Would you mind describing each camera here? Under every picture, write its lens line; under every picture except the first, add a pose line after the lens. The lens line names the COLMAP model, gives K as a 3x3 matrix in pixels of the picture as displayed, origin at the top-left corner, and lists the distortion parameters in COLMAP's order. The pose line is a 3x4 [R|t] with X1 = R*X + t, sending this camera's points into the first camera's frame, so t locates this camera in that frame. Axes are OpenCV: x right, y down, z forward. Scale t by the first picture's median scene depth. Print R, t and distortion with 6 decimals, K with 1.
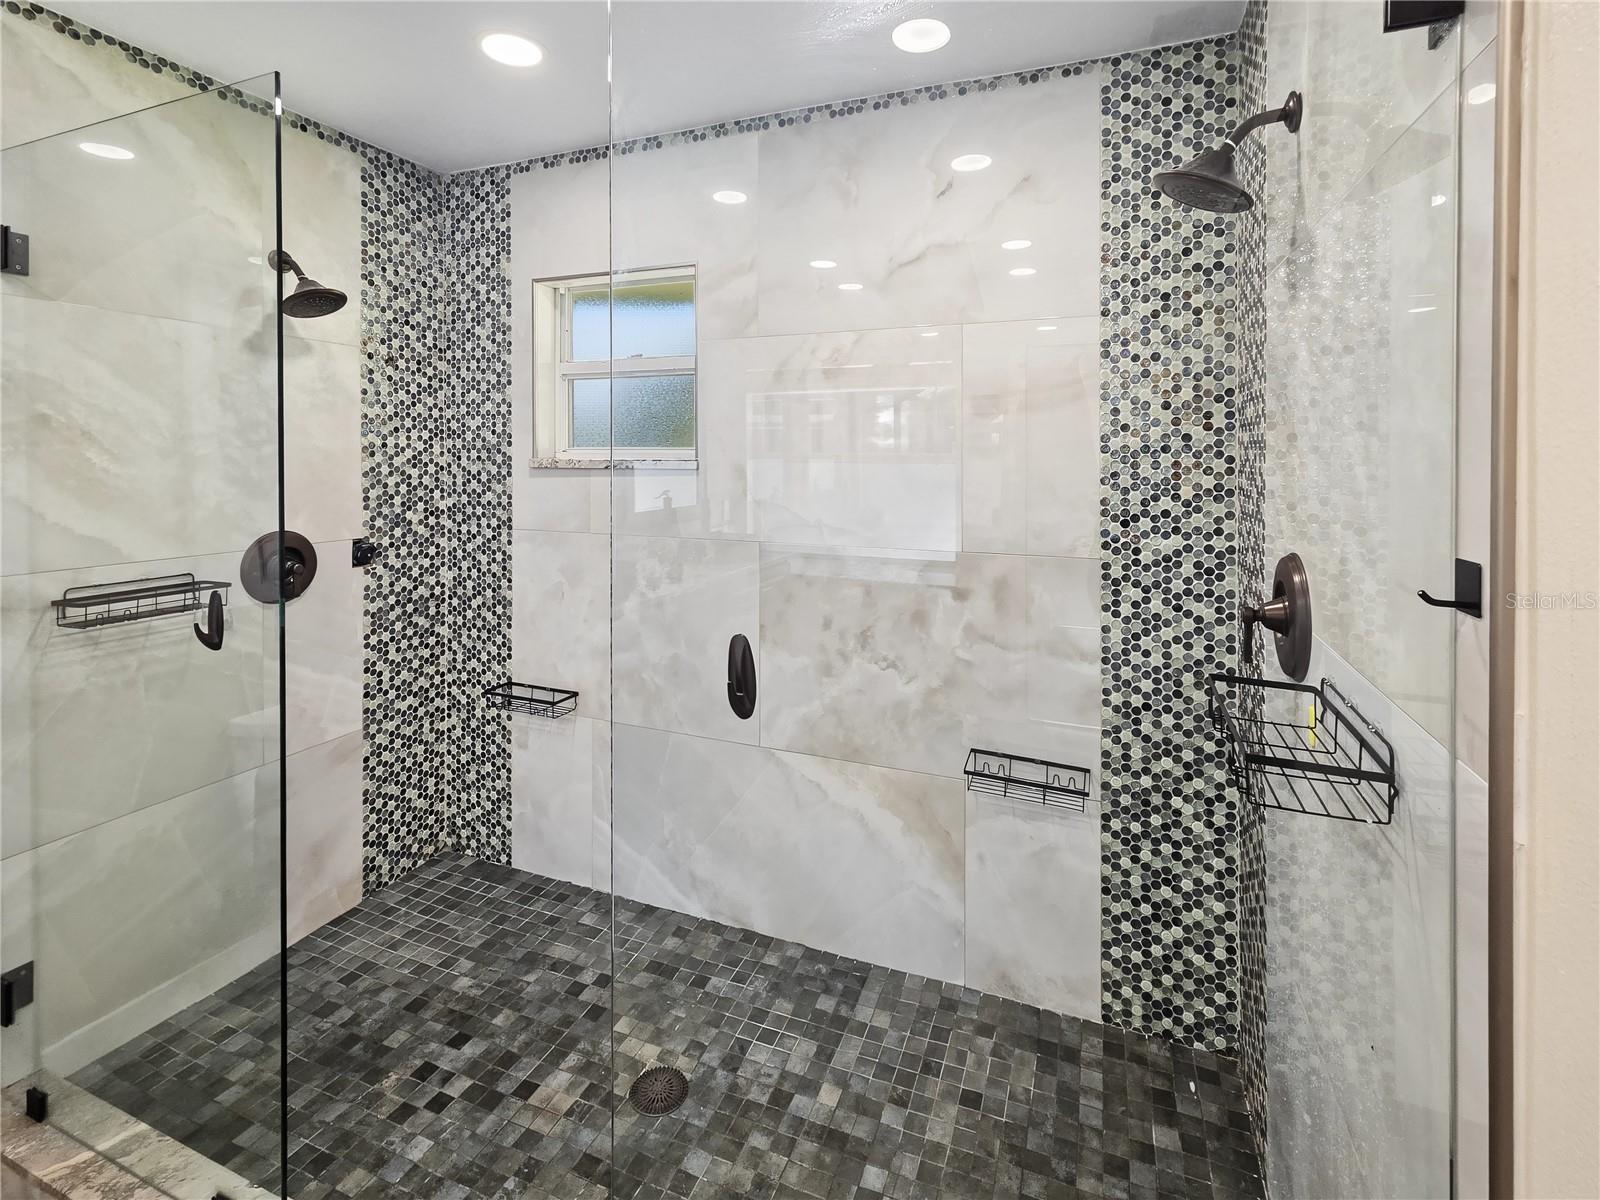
lens RADIAL K [[784.7, 0, 773.5], [0, 784.7, 475.7], [0, 0, 1]] dist [-0.000360, -0.001591]
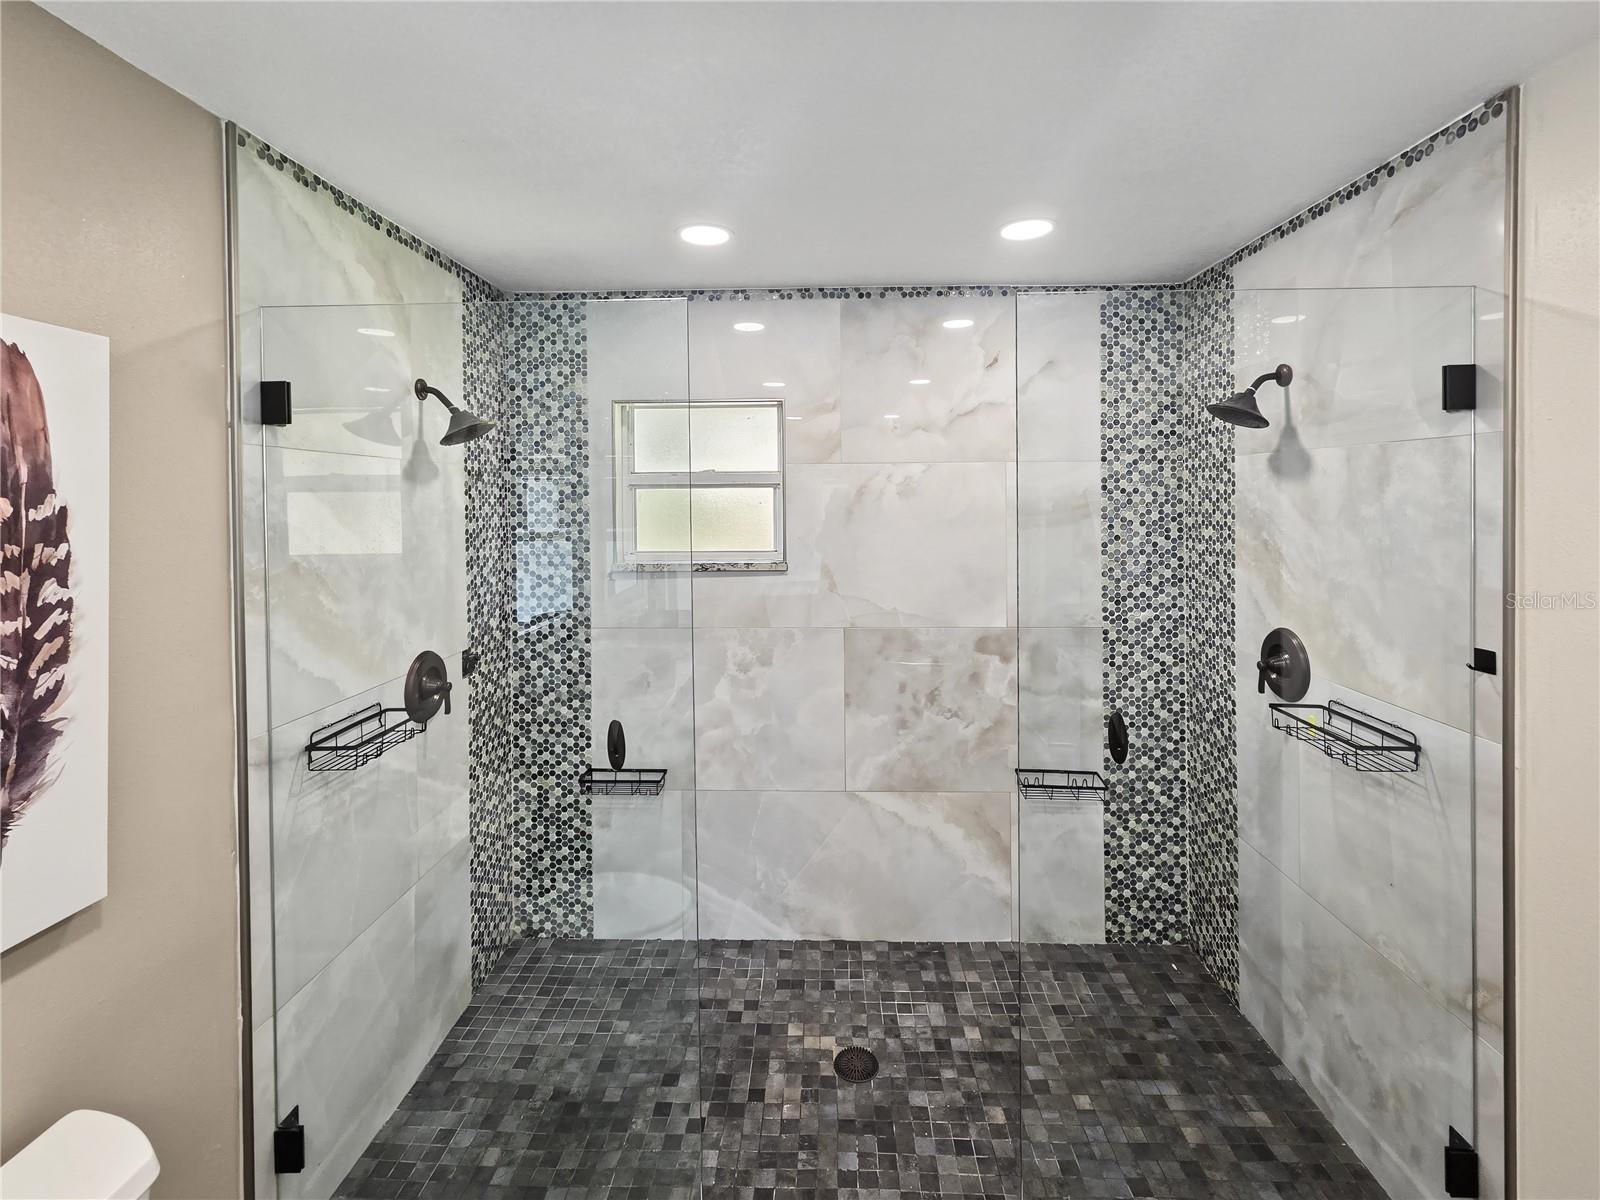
lens RADIAL K [[784.7, 0, 778.4], [0, 784.7, 520.3], [0, 0, 1]] dist [-0.000360, -0.001591]
pose [[0.933840, -0.023753, 0.356903, -0.642083], [0.021706, 0.999717, 0.009741, -0.116379], [-0.357033, -0.001350, 0.934091, -0.145023]]
